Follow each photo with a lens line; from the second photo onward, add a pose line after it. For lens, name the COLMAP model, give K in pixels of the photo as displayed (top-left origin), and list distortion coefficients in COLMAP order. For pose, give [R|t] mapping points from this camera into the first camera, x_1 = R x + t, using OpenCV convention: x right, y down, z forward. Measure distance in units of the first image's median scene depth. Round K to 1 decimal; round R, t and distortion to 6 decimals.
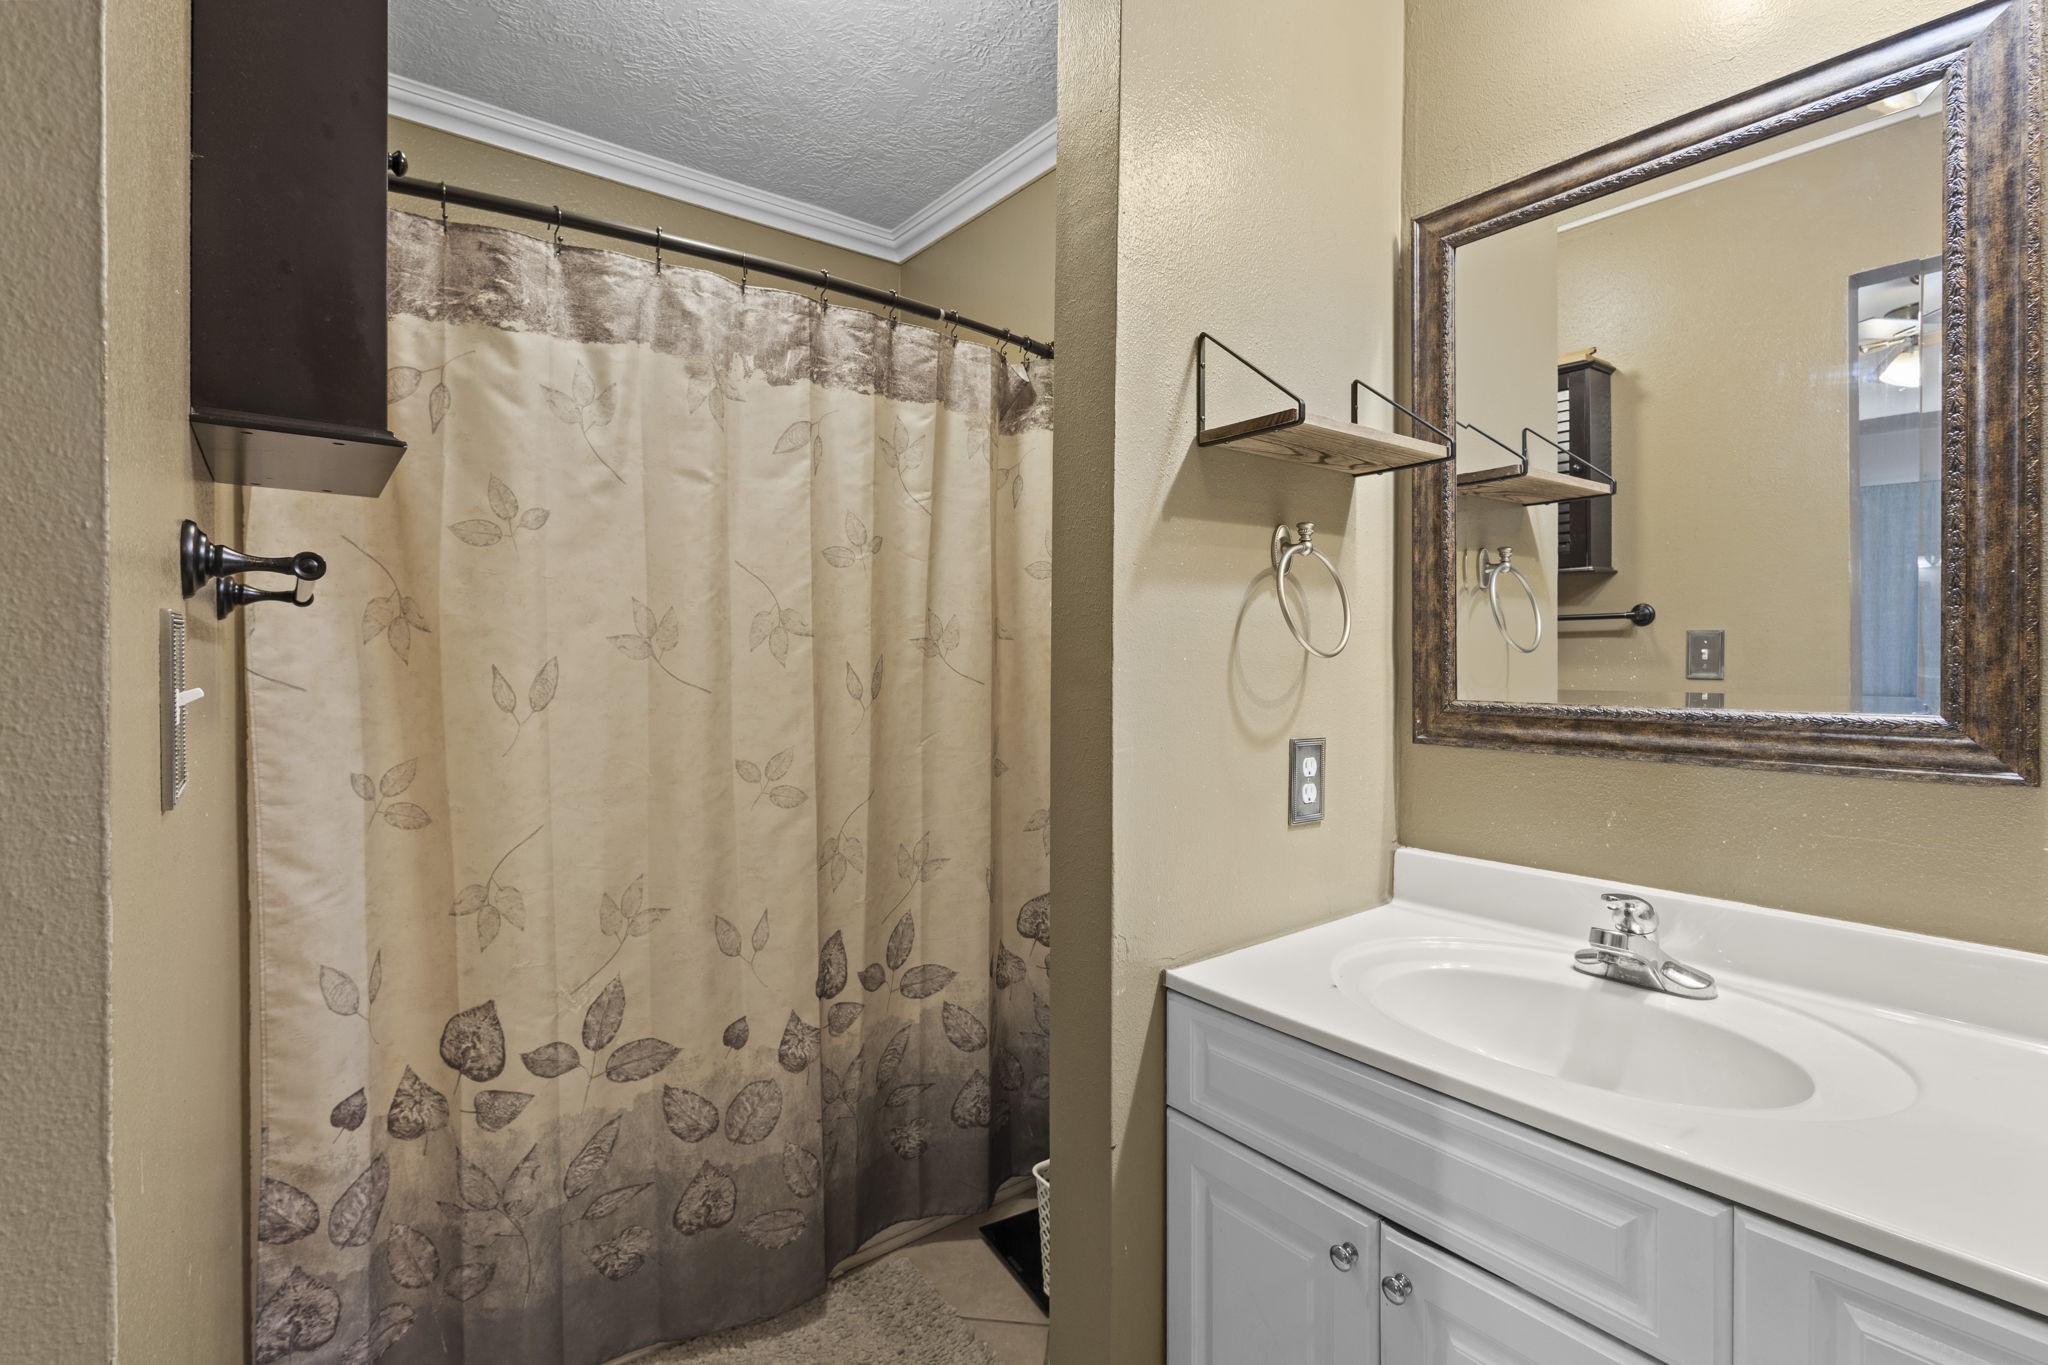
lens RADIAL K [[945.2, 0, 1023.4], [0, 945.2, 667.0], [0, 0, 1]] dist [0.001884, -0.000808]
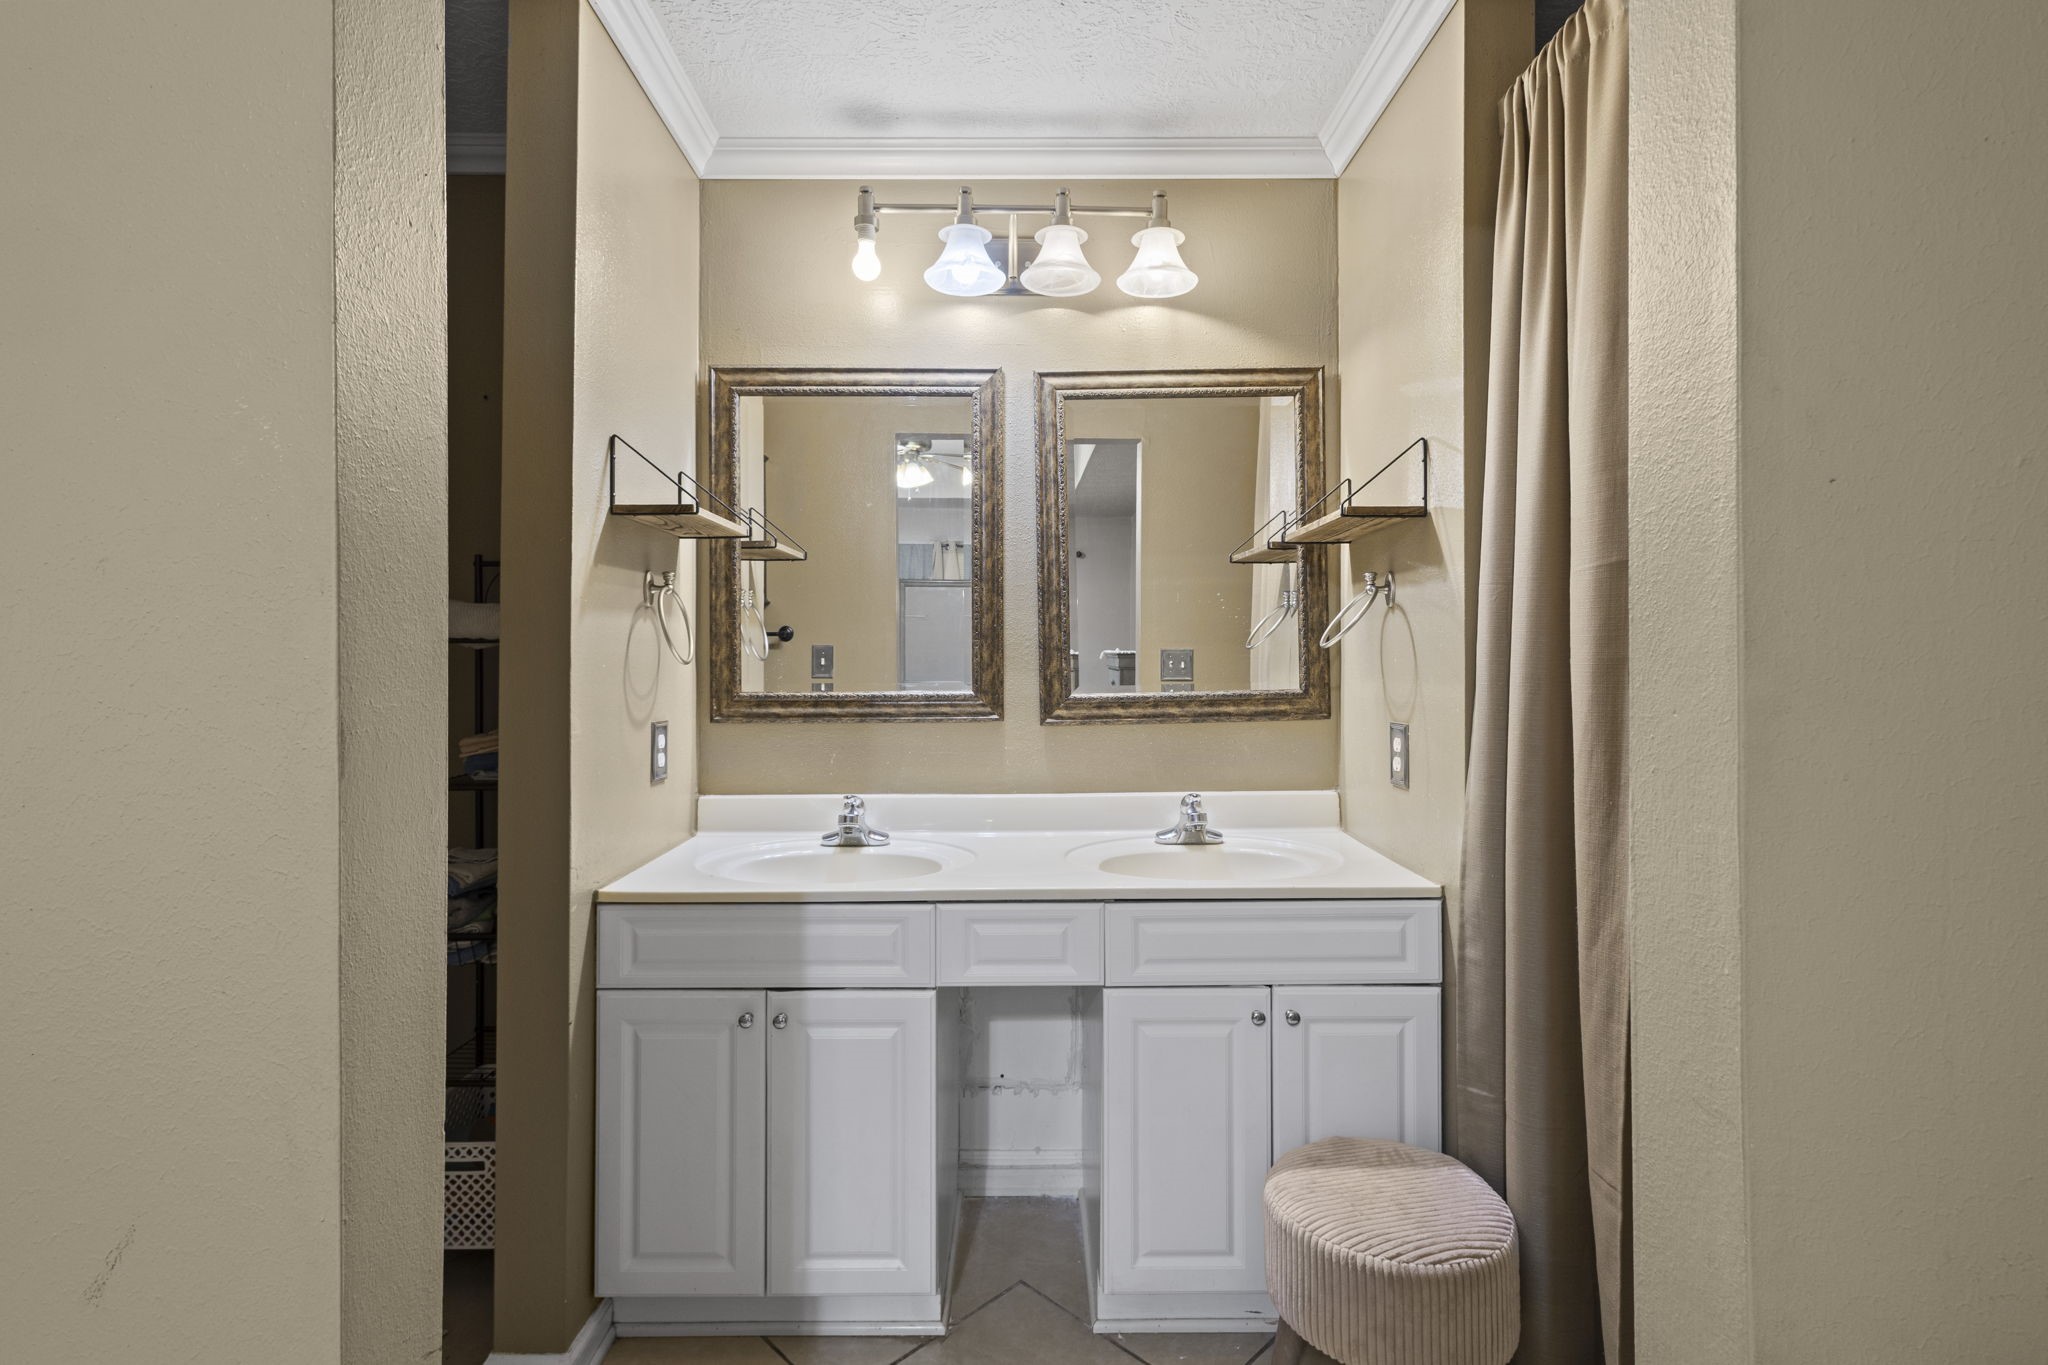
lens RADIAL K [[945.2, 0, 1023.4], [0, 945.2, 667.0], [0, 0, 1]] dist [0.001884, -0.000808]
pose [[0.612638, -0.005845, 0.790342, -0.516527], [0.010098, 0.999949, -0.000432, -0.000282], [-0.790299, 0.008246, 0.612666, -0.321471]]
